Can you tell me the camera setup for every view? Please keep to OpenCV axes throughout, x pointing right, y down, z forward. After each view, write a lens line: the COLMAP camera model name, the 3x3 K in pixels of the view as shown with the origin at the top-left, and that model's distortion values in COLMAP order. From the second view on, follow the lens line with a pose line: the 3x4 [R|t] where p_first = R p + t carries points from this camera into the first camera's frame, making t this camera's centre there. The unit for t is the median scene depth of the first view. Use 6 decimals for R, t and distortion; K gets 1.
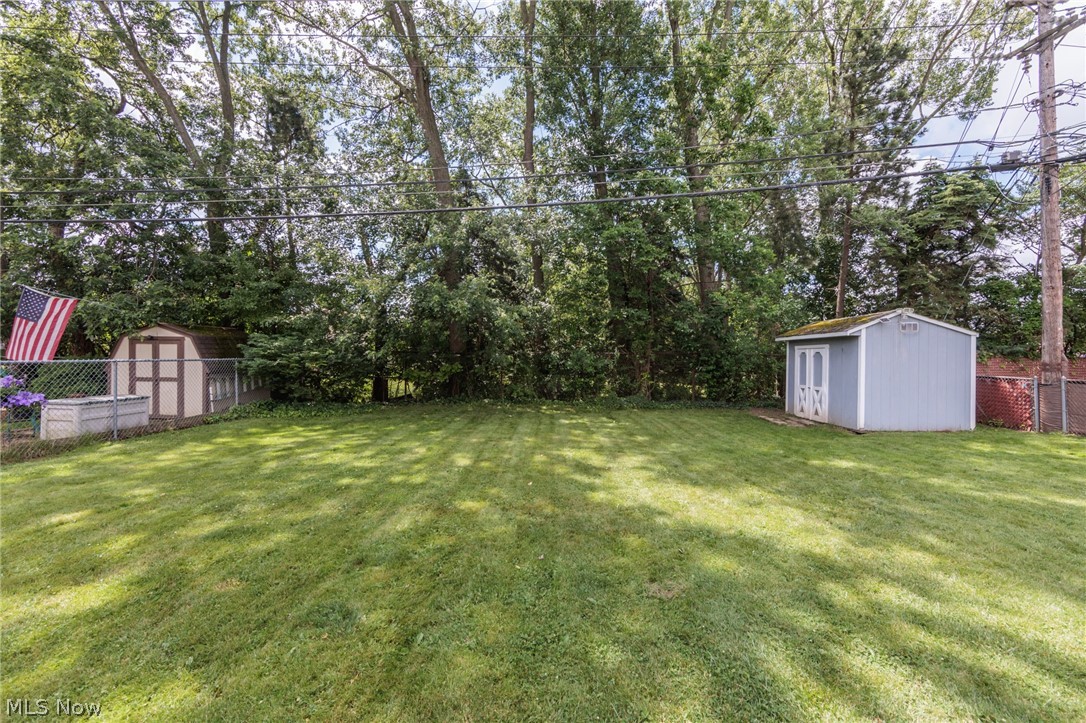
lens RADIAL K [[428.0, 0, 543.0], [0, 428.0, 361.5], [0, 0, 1]] dist [-0.001347, 0.000116]
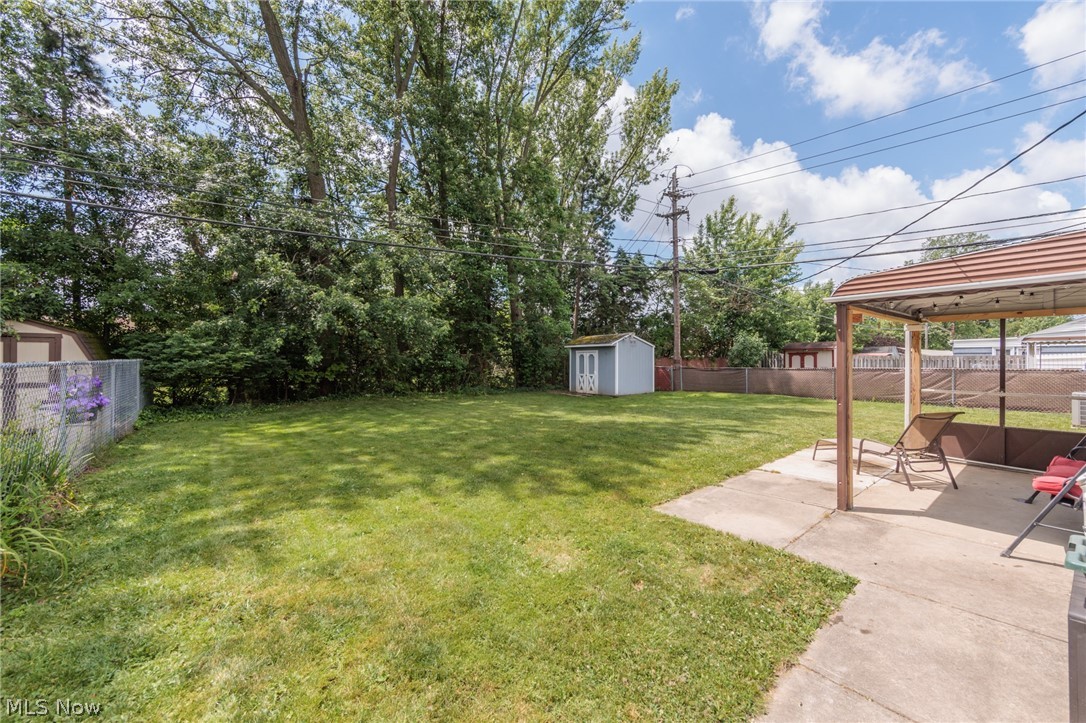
lens RADIAL K [[428.0, 0, 543.0], [0, 428.0, 361.5], [0, 0, 1]] dist [-0.001347, 0.000116]
pose [[0.777825, -0.007487, 0.628436, -0.615033], [0.010184, 0.999948, -0.000691, 0.005981], [-0.628398, 0.006937, 0.777861, -0.240472]]
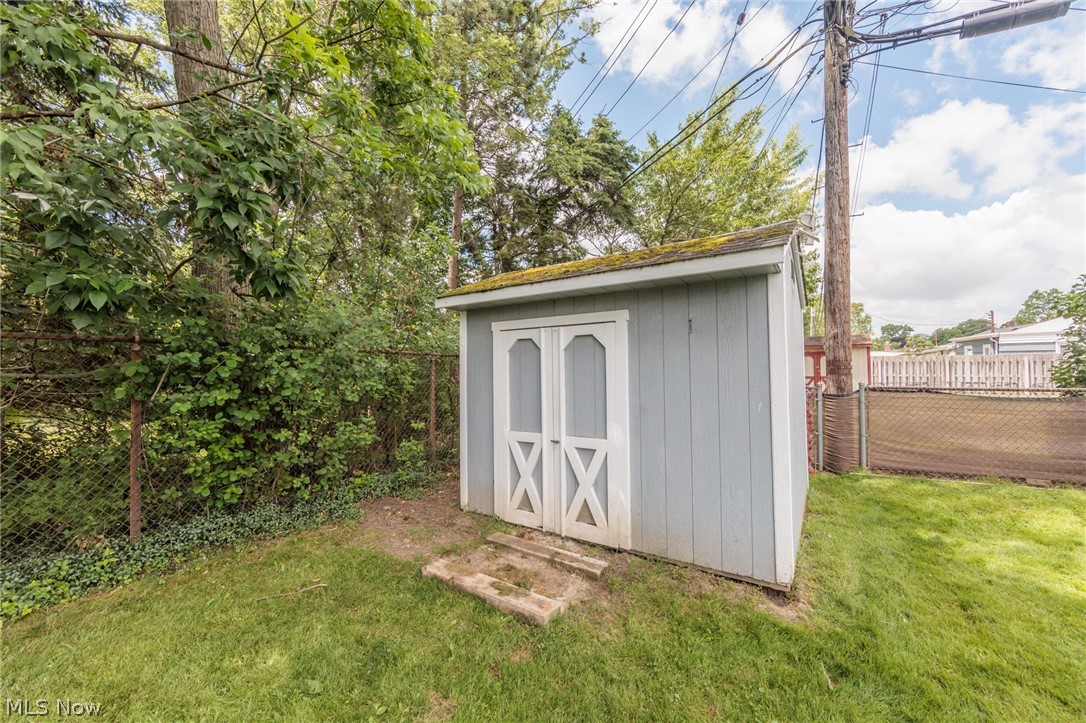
lens RADIAL K [[428.0, 0, 543.0], [0, 428.0, 361.5], [0, 0, 1]] dist [-0.001347, 0.000116]
pose [[0.530424, 0.000819, 0.847732, 0.338527], [0.024122, 0.999580, -0.016059, 0.003687], [-0.847390, 0.028968, 0.530181, 0.849588]]
